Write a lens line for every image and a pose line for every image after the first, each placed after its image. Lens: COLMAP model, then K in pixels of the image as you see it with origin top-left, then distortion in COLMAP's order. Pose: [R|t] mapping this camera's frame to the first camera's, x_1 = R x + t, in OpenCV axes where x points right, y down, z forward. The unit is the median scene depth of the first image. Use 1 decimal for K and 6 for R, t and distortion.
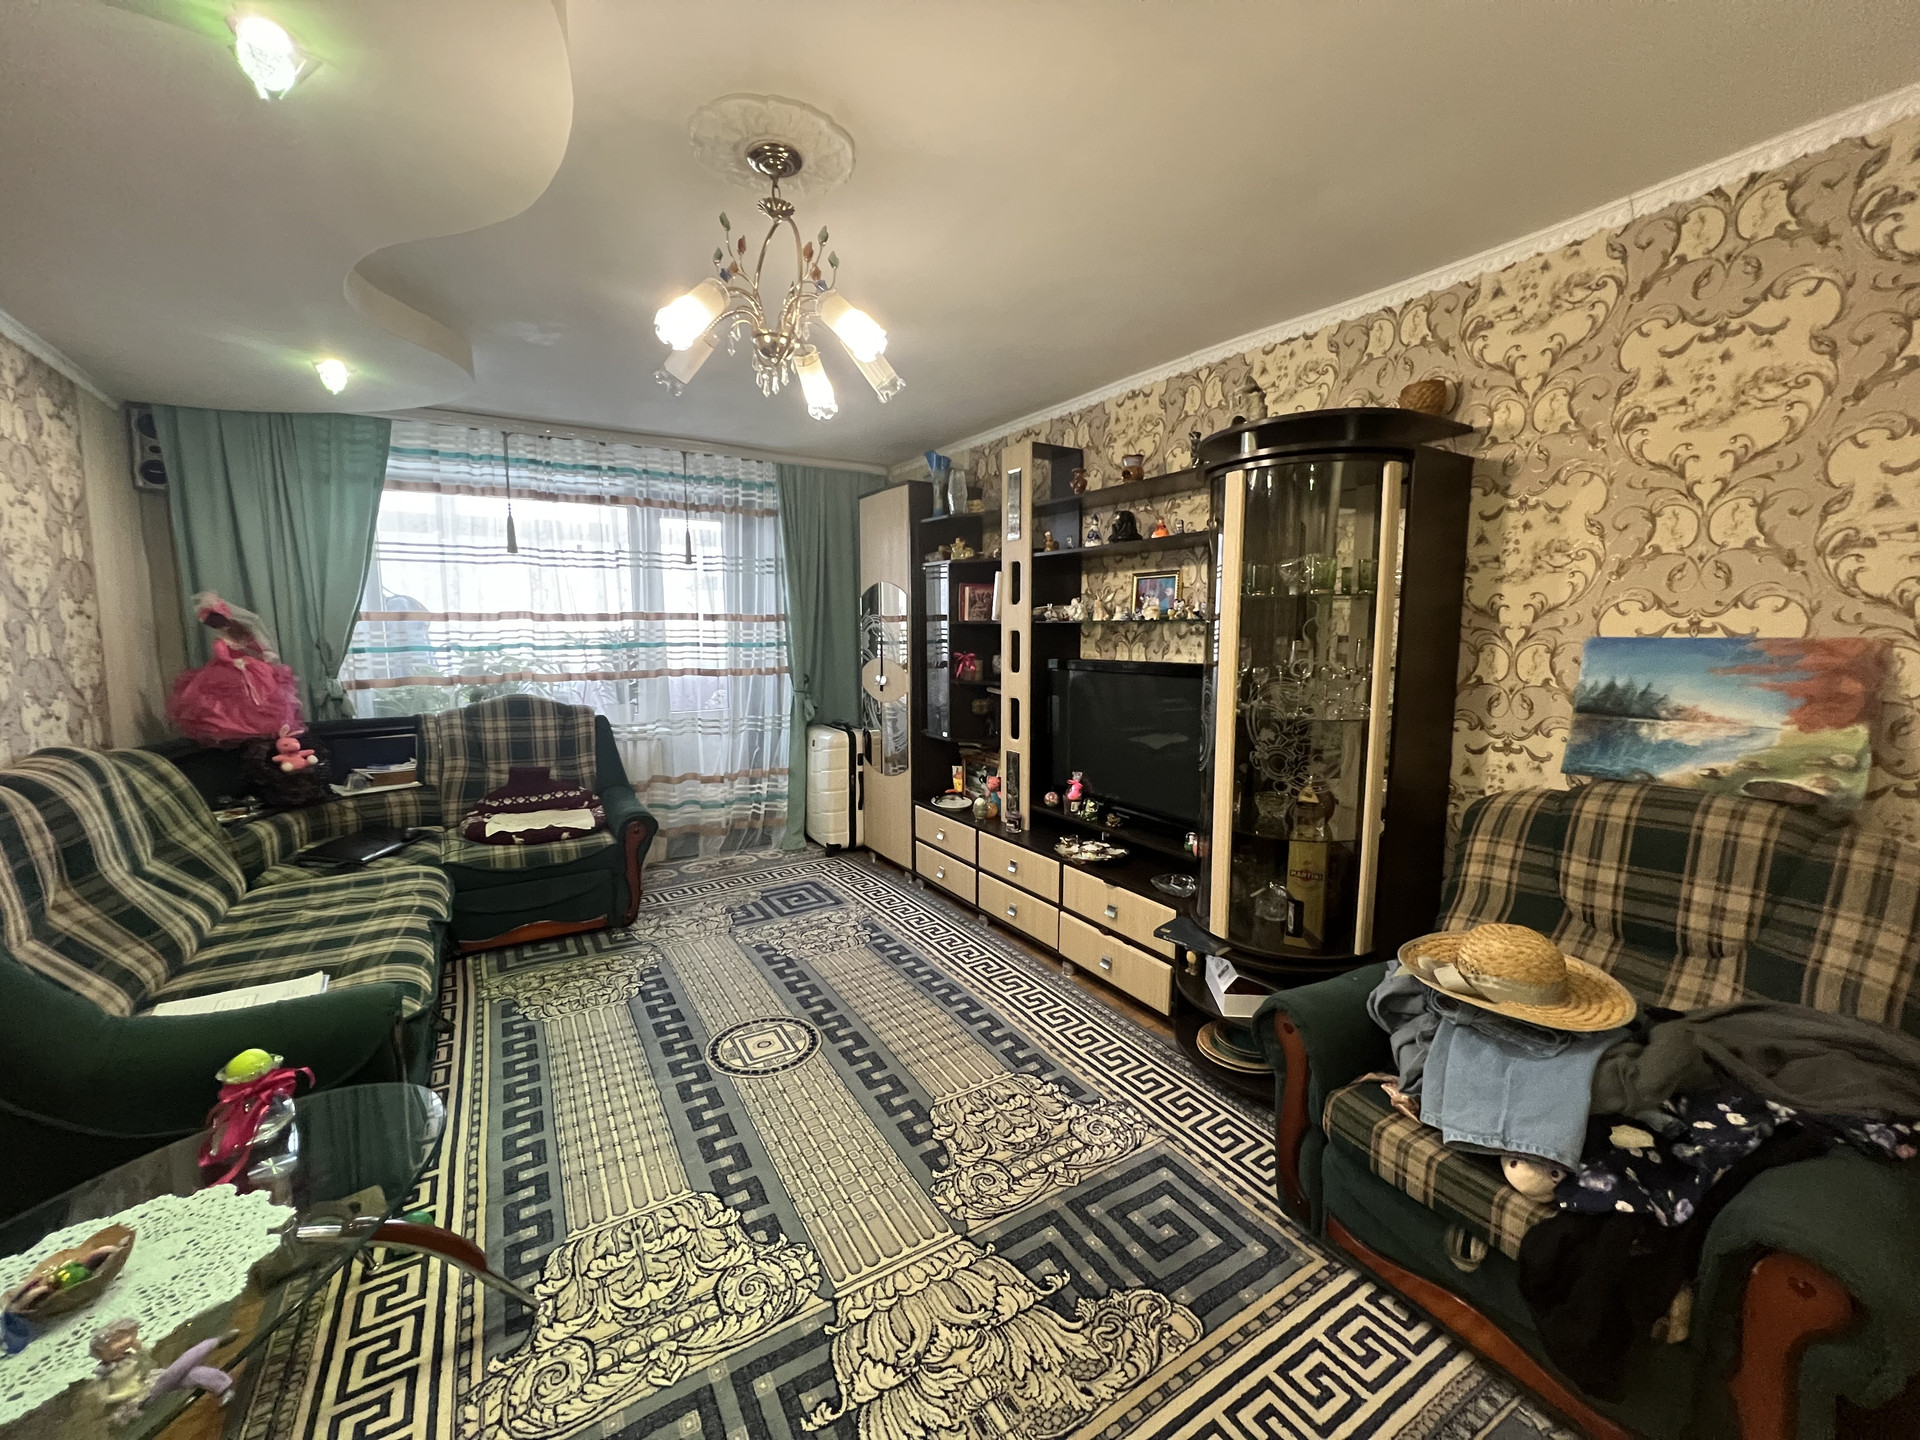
lens RADIAL K [[763.3, 0, 964.5], [0, 763.3, 714.7], [0, 0, 1]] dist [-0.003441, 0.000658]
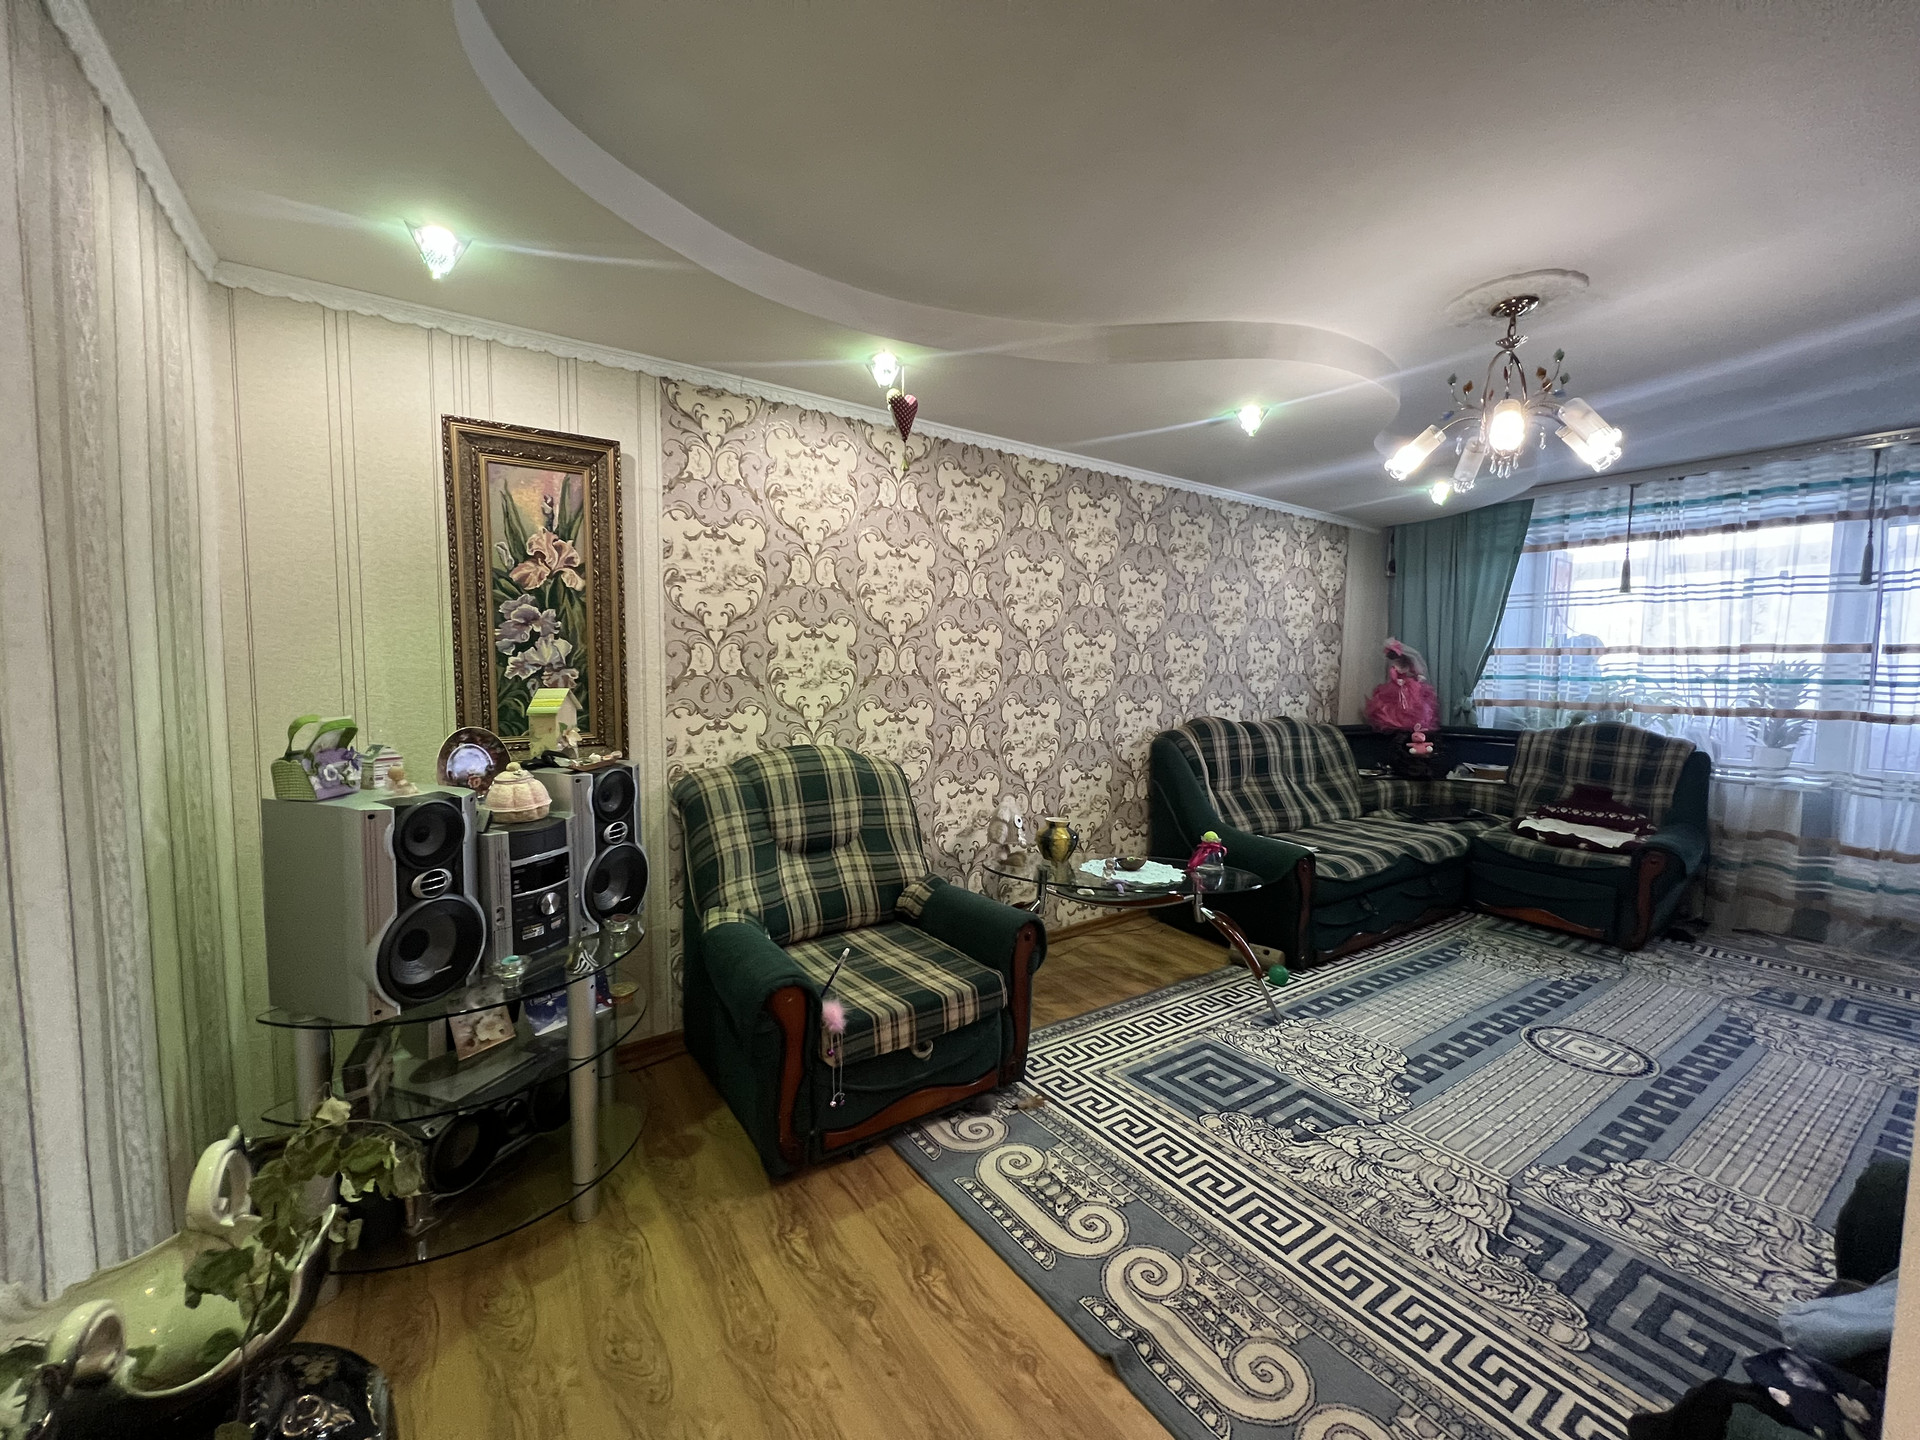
lens RADIAL K [[776.6, 0, 964.8], [0, 776.6, 715.9], [0, 0, 1]] dist [0.000330, 0.000078]
pose [[0.042610, 0.068998, -0.996706, 0.679340], [-0.123478, 0.990328, 0.063278, 0.013026], [0.991432, 0.120375, 0.050718, 0.035102]]
